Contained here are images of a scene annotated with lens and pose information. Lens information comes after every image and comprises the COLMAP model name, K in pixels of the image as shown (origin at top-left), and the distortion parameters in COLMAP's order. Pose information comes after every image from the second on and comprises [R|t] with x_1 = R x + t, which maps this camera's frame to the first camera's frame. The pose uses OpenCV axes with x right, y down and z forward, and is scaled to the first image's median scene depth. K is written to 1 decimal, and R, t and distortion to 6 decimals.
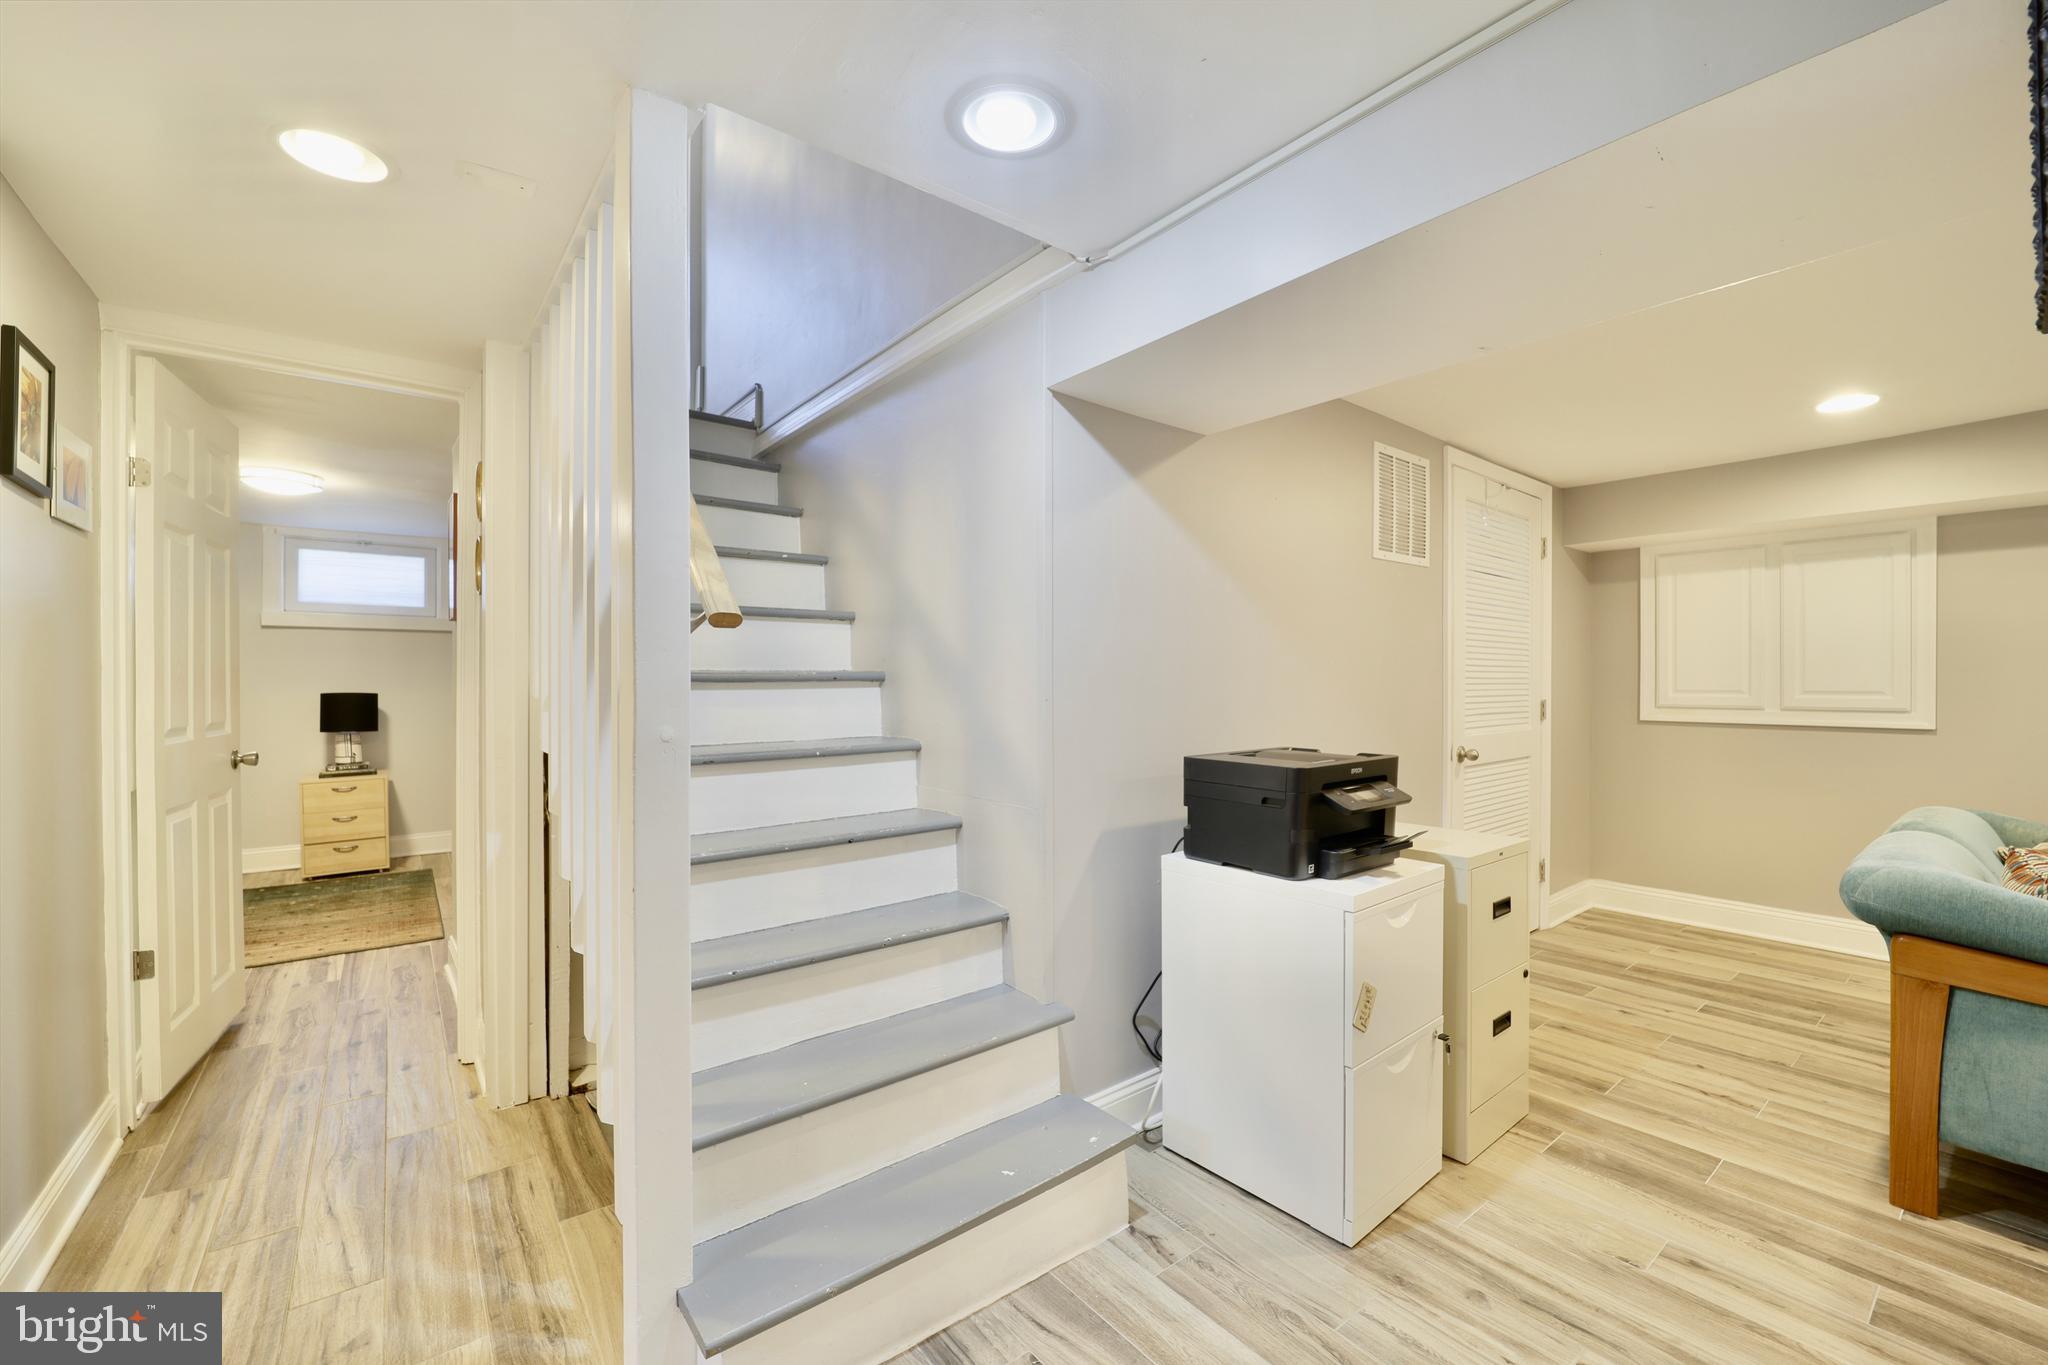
lens RADIAL K [[830.9, 0, 1030.2], [0, 830.9, 686.2], [0, 0, 1]] dist [-0.018579, 0.000310]
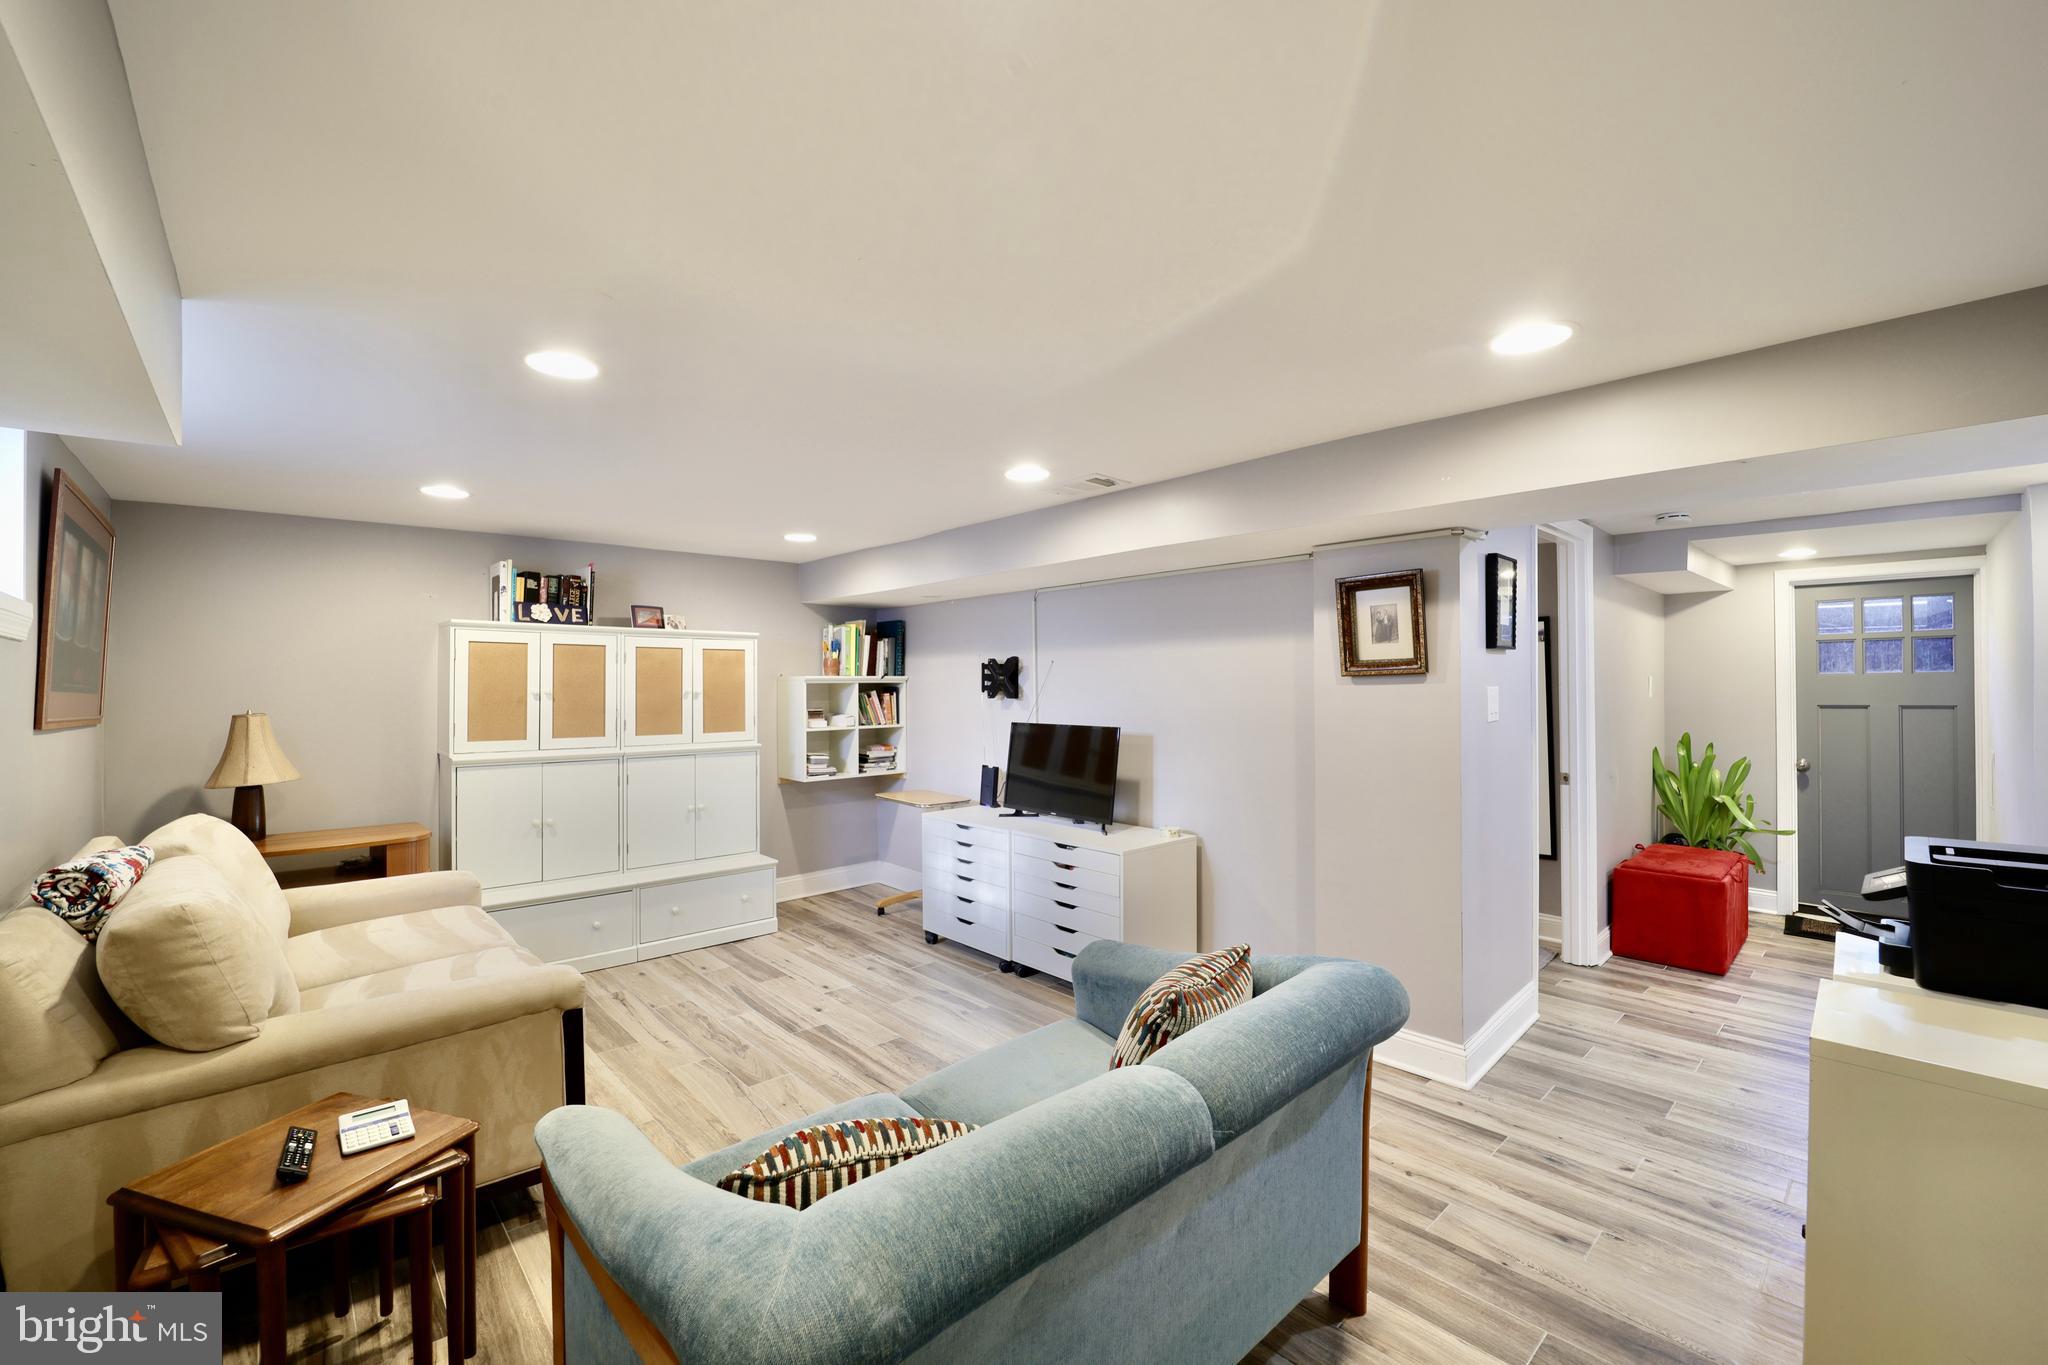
lens RADIAL K [[830.9, 0, 1032.4], [0, 830.9, 683.8], [0, 0, 1]] dist [-0.018579, 0.000310]
pose [[-0.996377, 0.005716, -0.084856, 0.888633], [0.005566, 0.999983, 0.002005, -0.061740], [0.084866, 0.001525, -0.996391, 1.118385]]
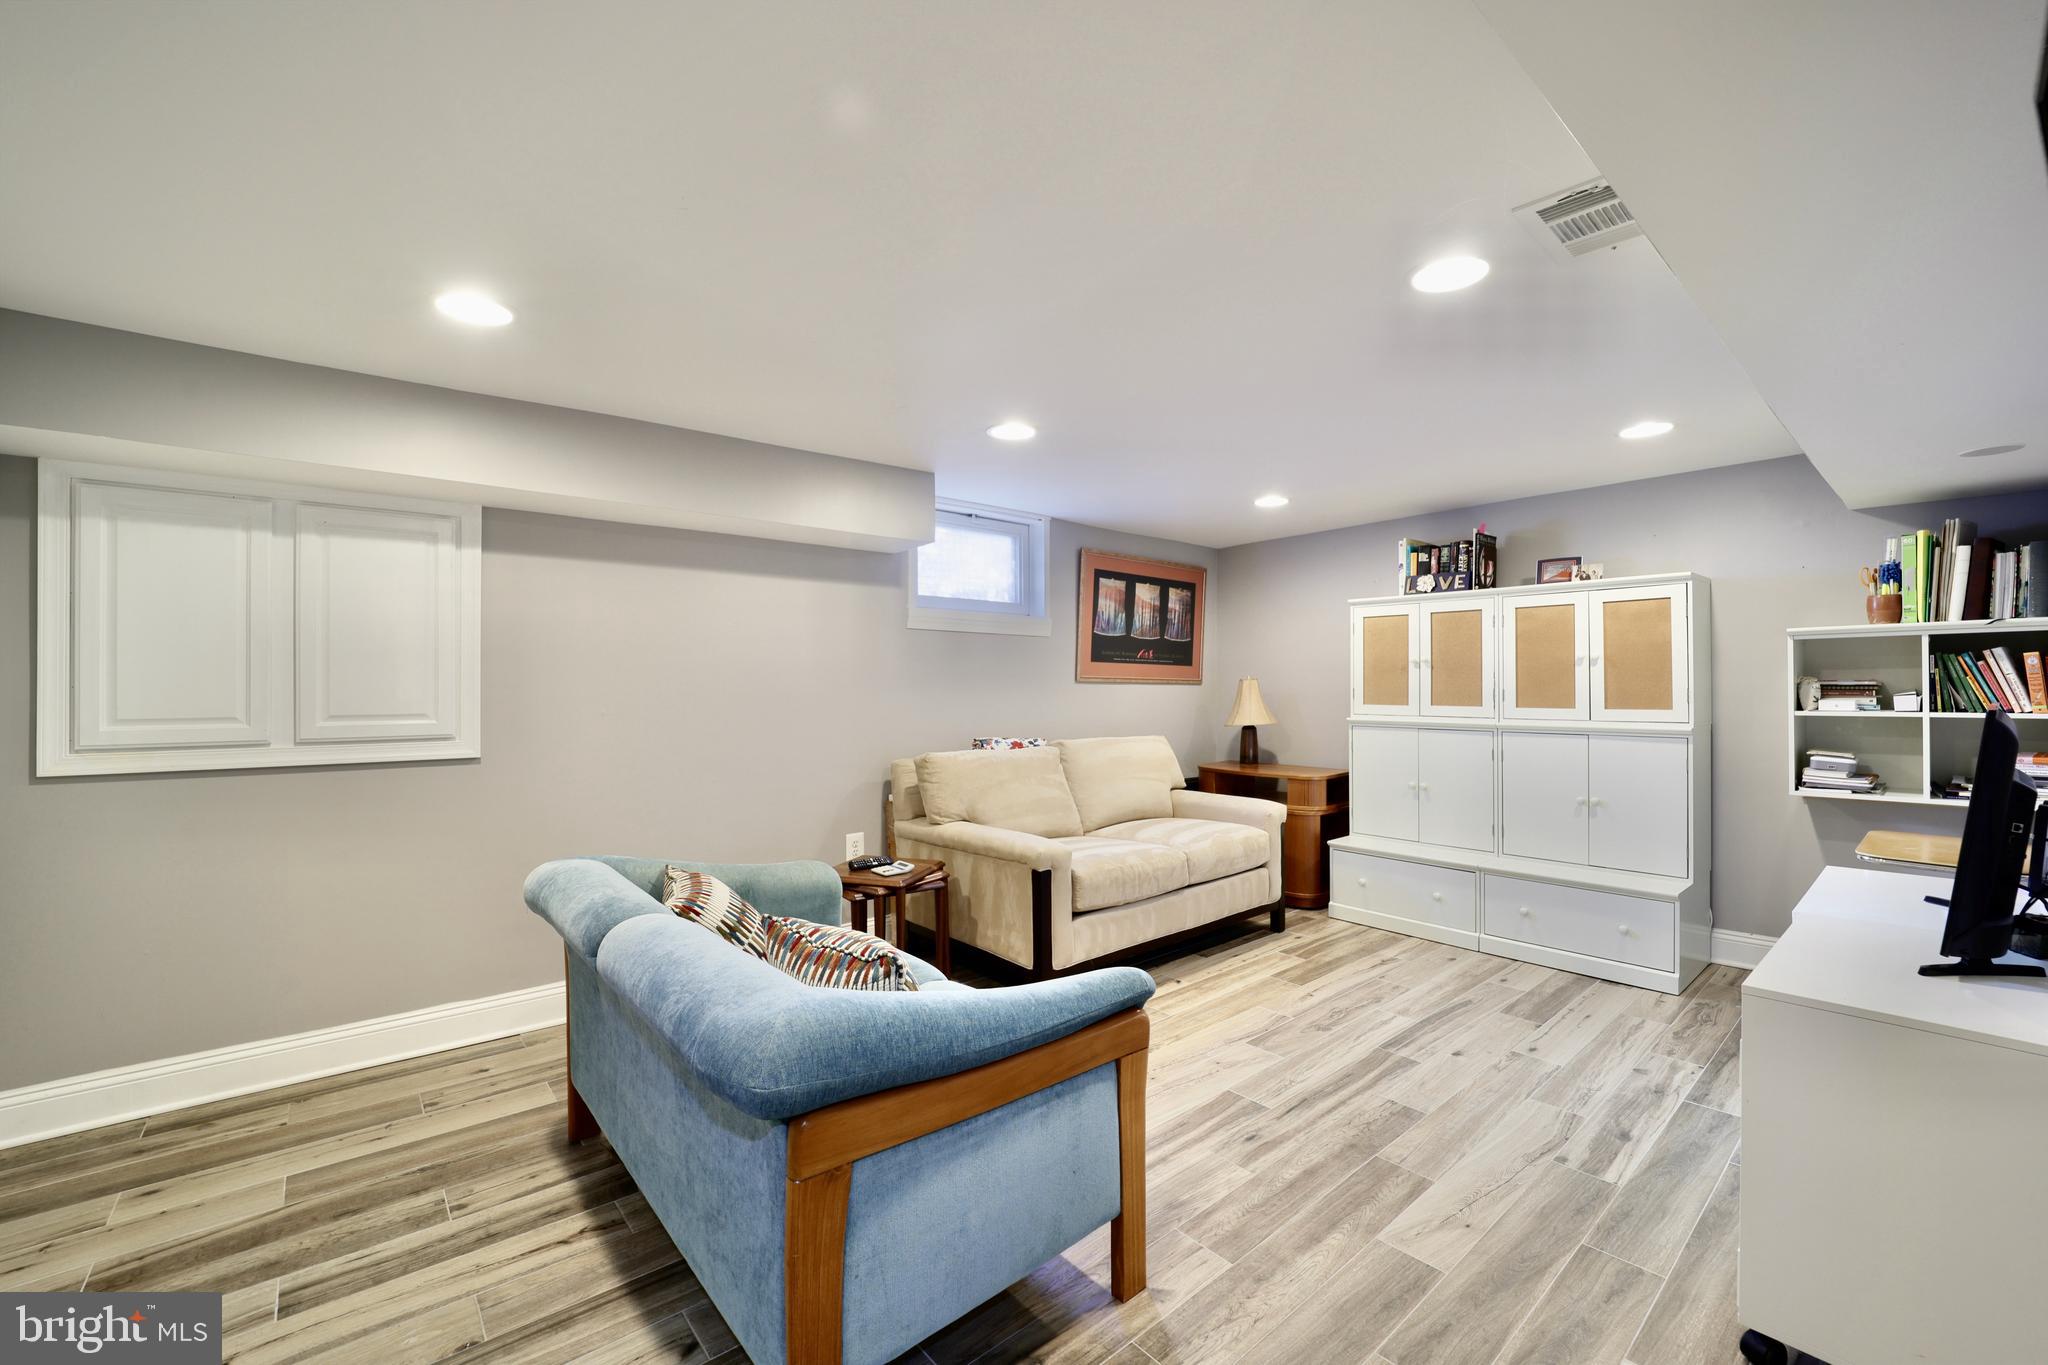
lens RADIAL K [[830.9, 0, 1016.5], [0, 830.9, 686.1], [0, 0, 1]] dist [-0.018579, 0.000310]
pose [[-0.037630, 0.001806, 0.999290, 0.242014], [0.010473, 0.999944, -0.001413, -0.014451], [-0.999237, 0.010413, -0.037647, 0.487383]]
